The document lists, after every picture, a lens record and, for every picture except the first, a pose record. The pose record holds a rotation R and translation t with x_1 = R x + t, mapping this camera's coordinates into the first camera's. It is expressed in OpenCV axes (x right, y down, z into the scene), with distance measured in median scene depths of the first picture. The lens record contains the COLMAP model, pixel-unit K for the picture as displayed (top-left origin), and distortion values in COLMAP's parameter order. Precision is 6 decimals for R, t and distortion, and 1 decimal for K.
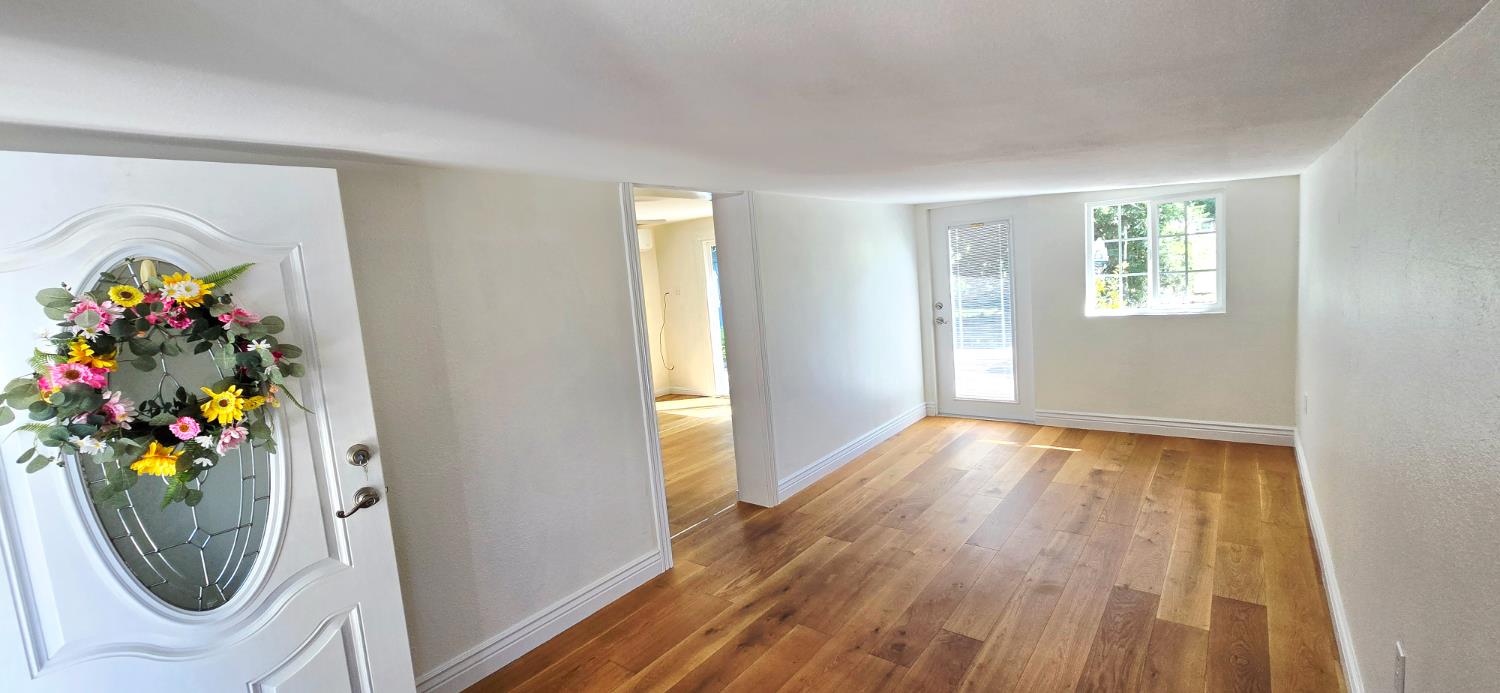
lens RADIAL K [[610.5, 0, 753.8], [0, 610.5, 334.9], [0, 0, 1]] dist [-0.006000, -0.000532]
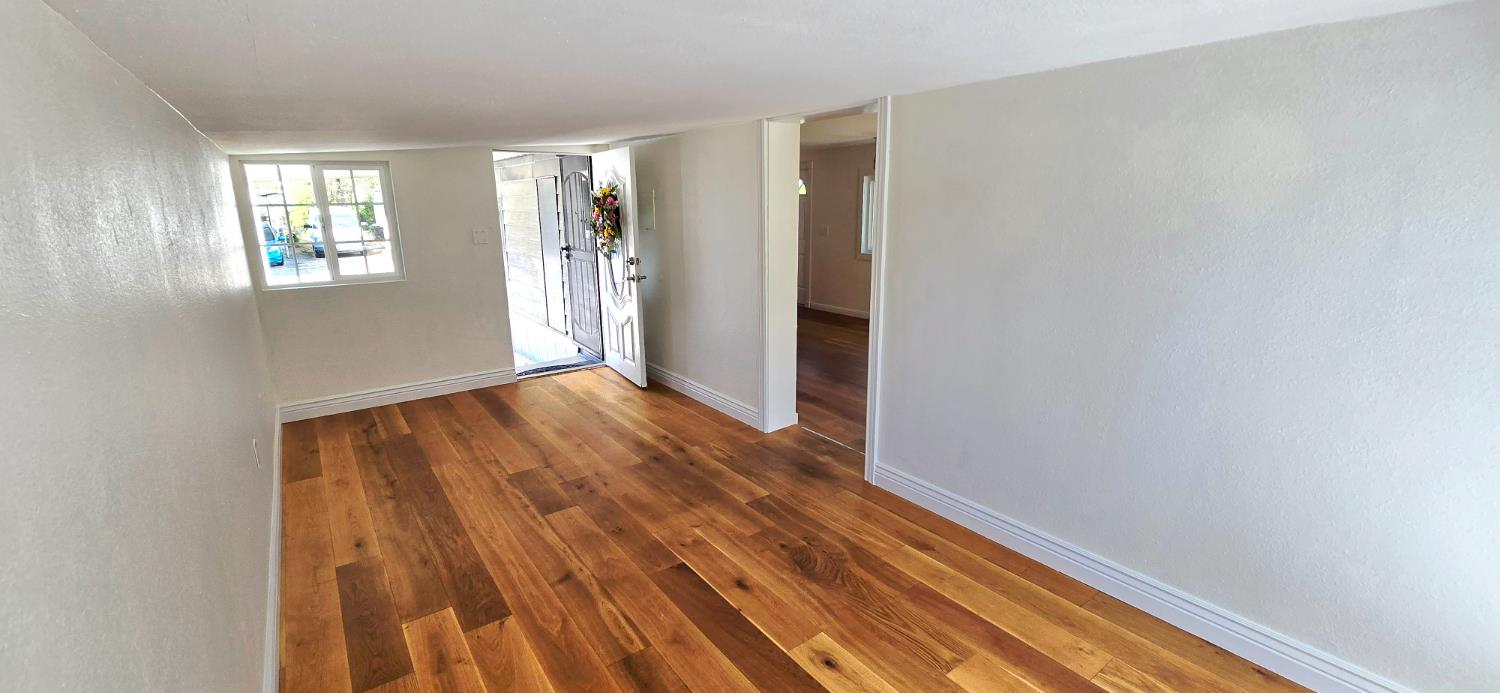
lens RADIAL K [[610.5, 0, 750.5], [0, 610.5, 353.5], [0, 0, 1]] dist [-0.006000, -0.000532]
pose [[-0.262499, 0.316420, -0.911577, 1.005414], [-0.065900, 0.936621, 0.344090, -0.216970], [0.962679, 0.150396, -0.225010, 1.256286]]
